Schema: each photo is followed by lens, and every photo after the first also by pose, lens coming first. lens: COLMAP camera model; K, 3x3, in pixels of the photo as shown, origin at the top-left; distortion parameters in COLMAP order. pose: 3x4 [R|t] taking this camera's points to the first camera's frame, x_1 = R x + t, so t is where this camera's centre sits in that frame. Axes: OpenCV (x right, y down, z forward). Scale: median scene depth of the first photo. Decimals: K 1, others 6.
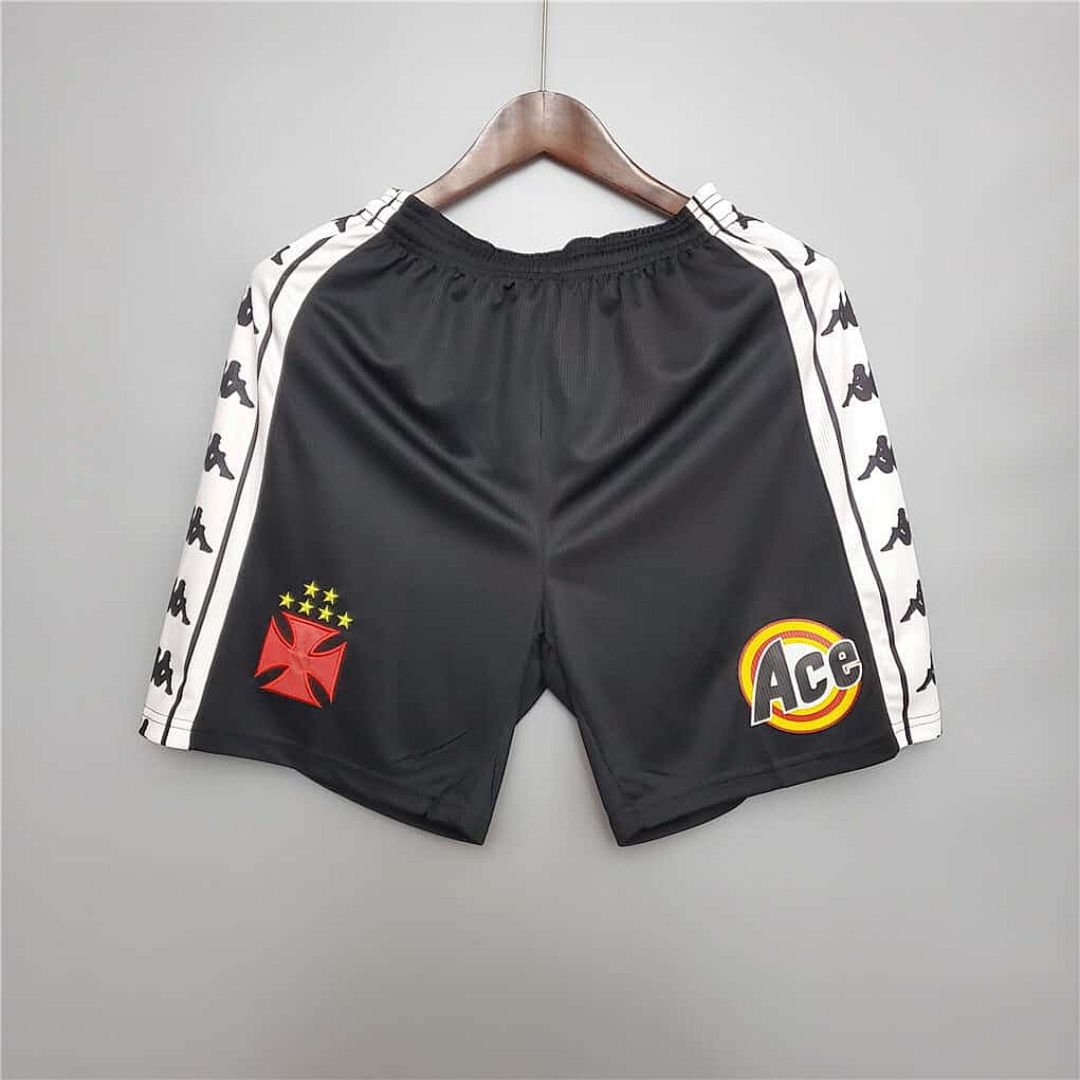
lens RADIAL K [[1115.1, 0, 540.0], [0, 1115.1, 540.0], [0, 0, 1]] dist [0.164261, -0.495487]
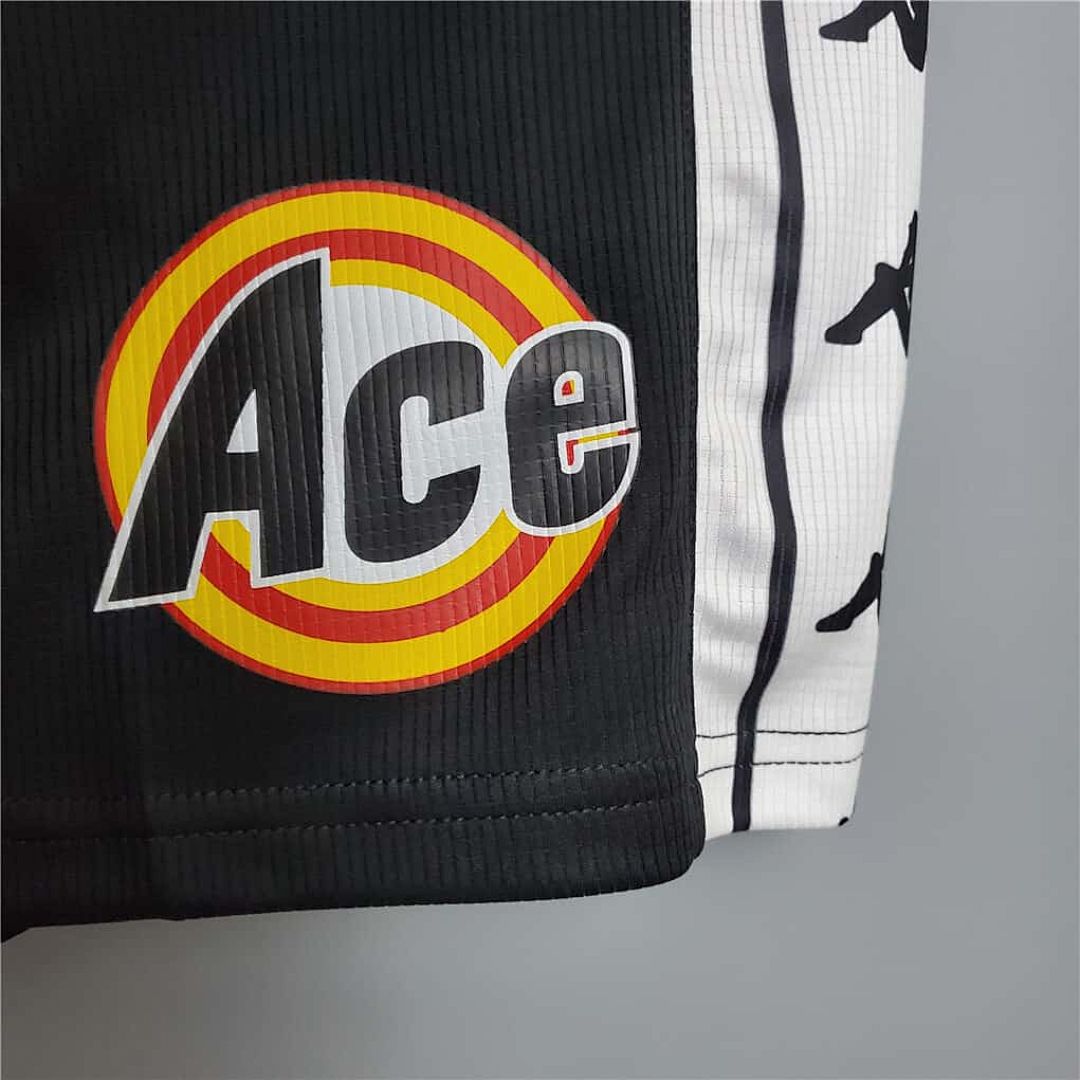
lens RADIAL K [[1115.1, 0, 540.0], [0, 1115.1, 540.0], [0, 0, 1]] dist [0.164261, -0.495487]
pose [[0.951253, 0.239722, 0.194040, 0.225359], [-0.236097, 0.970824, -0.041950, 0.141771], [-0.198435, -0.005907, 0.980096, 0.777658]]
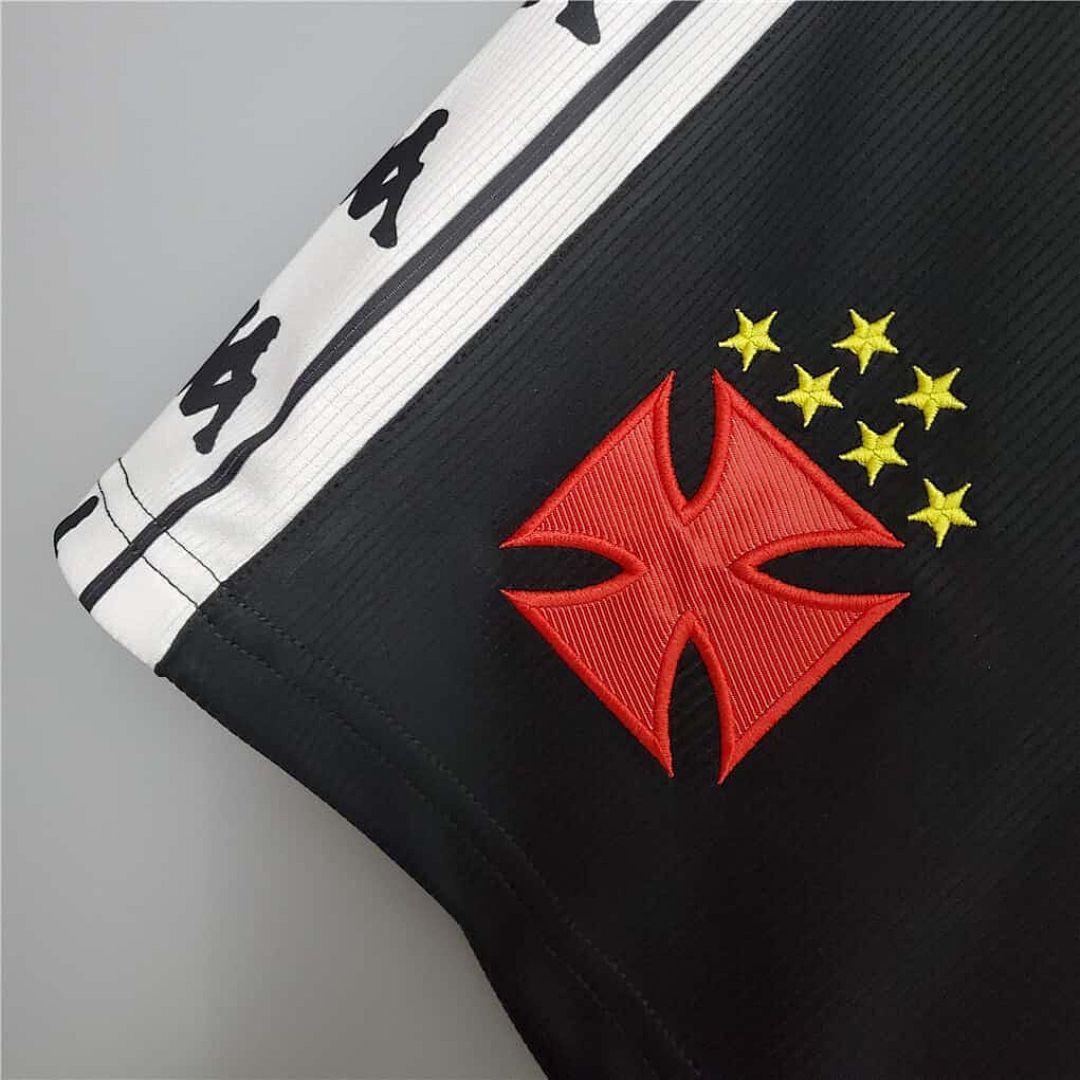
lens RADIAL K [[1115.1, 0, 540.0], [0, 1115.1, 540.0], [0, 0, 1]] dist [0.164261, -0.495487]
pose [[0.870249, 0.469688, -0.148525, -0.208871], [-0.474971, 0.880001, -0.000116, 0.117158], [0.130648, 0.070646, 0.988909, 0.748142]]
